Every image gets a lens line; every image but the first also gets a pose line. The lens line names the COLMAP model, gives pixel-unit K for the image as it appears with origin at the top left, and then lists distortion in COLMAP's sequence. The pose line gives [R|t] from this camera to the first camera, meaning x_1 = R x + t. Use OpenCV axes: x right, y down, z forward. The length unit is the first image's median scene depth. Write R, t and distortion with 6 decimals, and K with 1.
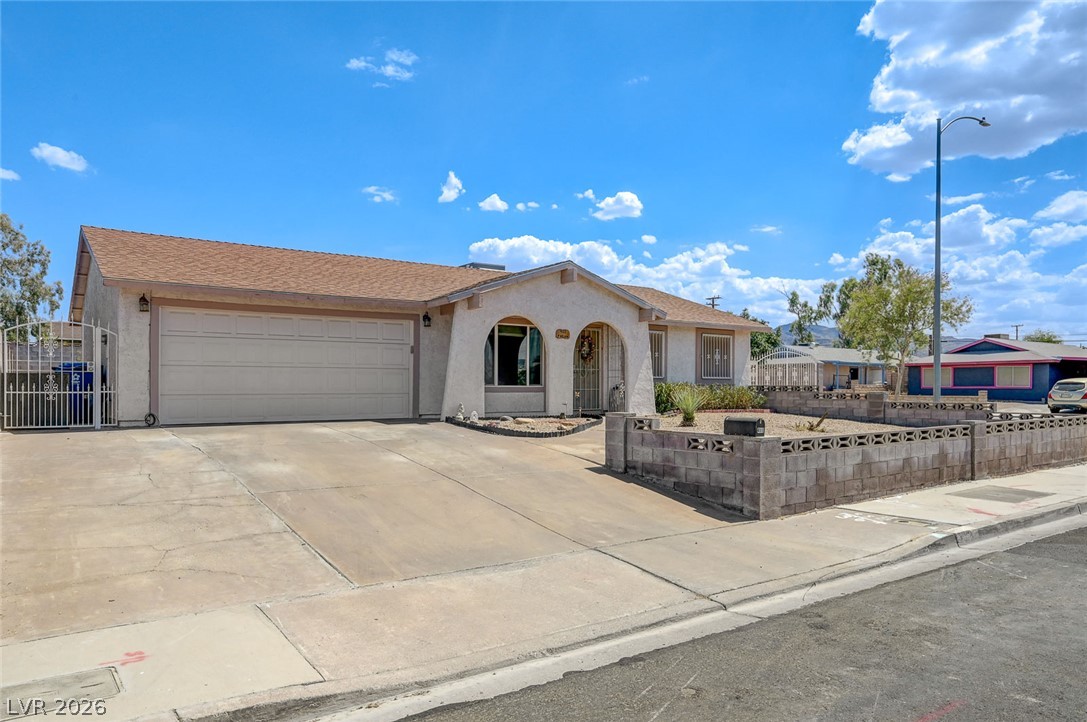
lens RADIAL K [[736.1, 0, 541.7], [0, 736.1, 370.5], [0, 0, 1]] dist [0.000547, 0.001796]
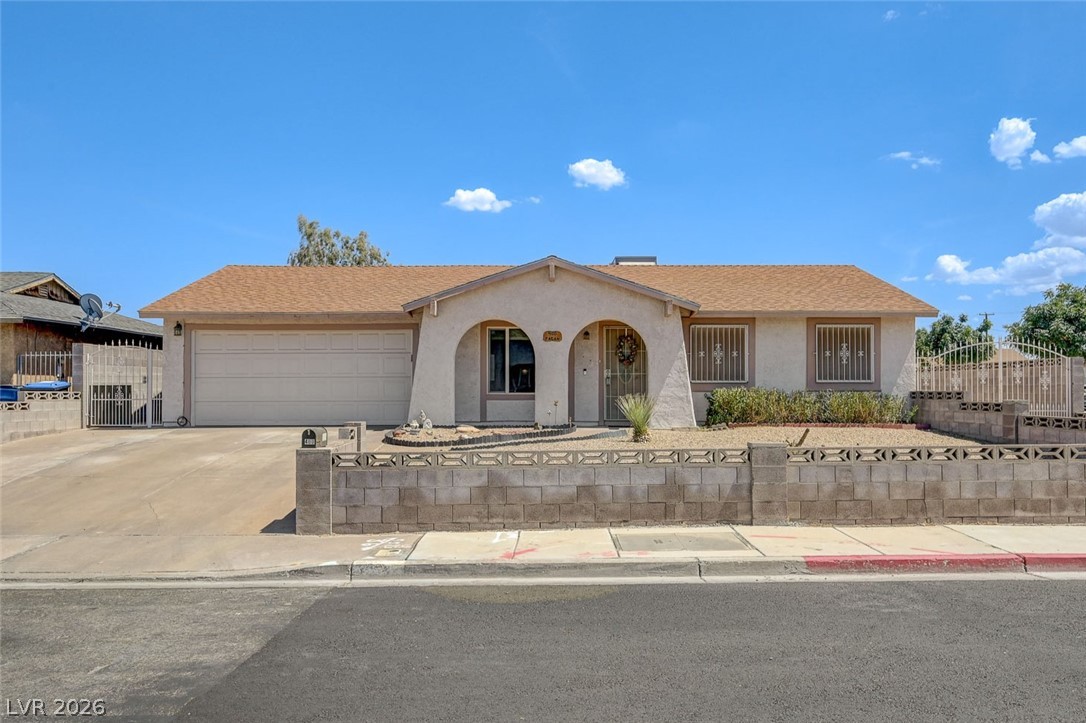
lens RADIAL K [[838.5, 0, 548.3], [0, 838.5, 362.8], [0, 0, 1]] dist [-0.005488, 0.004692]
pose [[0.815254, -0.022894, -0.578650, 0.731269], [0.015778, 0.999725, -0.017324, 0.001347], [0.578888, 0.004994, 0.815392, 0.176483]]
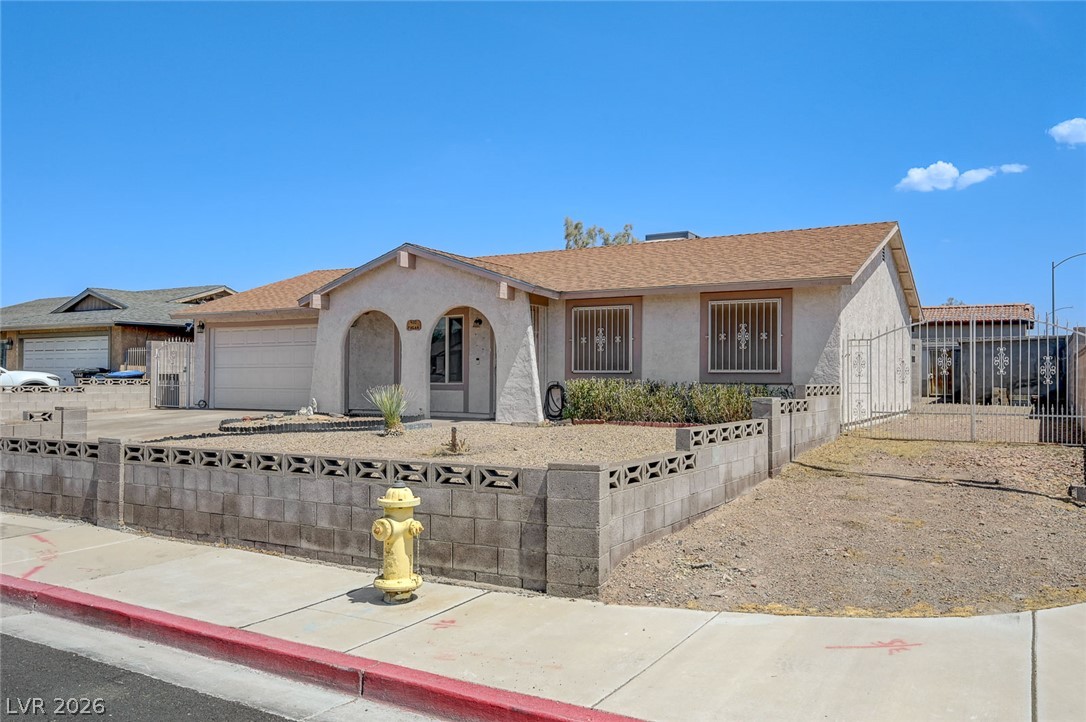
lens RADIAL K [[806.5, 0, 542.2], [0, 806.5, 361.7], [0, 0, 1]] dist [0.007680, -0.000244]
pose [[0.409746, -0.020345, -0.911973, 1.154411], [0.014981, 0.999767, -0.015573, 0.014644], [0.912077, -0.007281, 0.409955, 0.866380]]
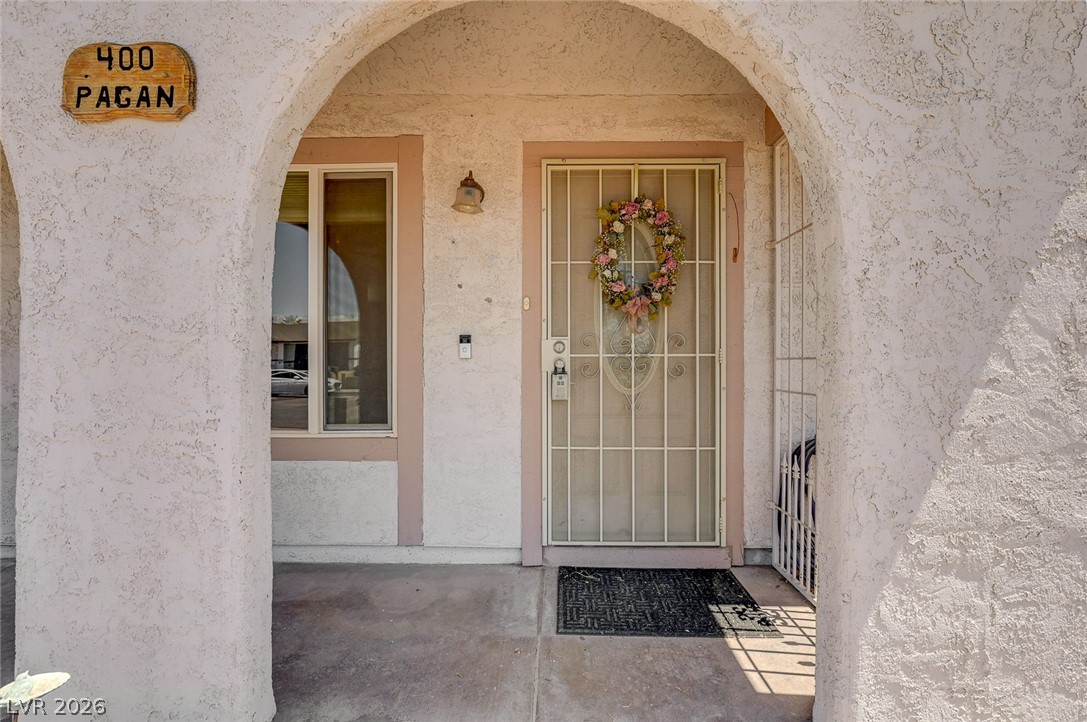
lens RADIAL K [[466.6, 0, 544.9], [0, 466.6, 360.7], [0, 0, 1]] dist [0.000904, -0.000166]
pose [[0.811356, -0.001705, -0.584550, 0.153184], [0.014595, 0.999743, 0.017342, -0.003498], [0.584370, -0.022602, 0.811172, 1.142996]]
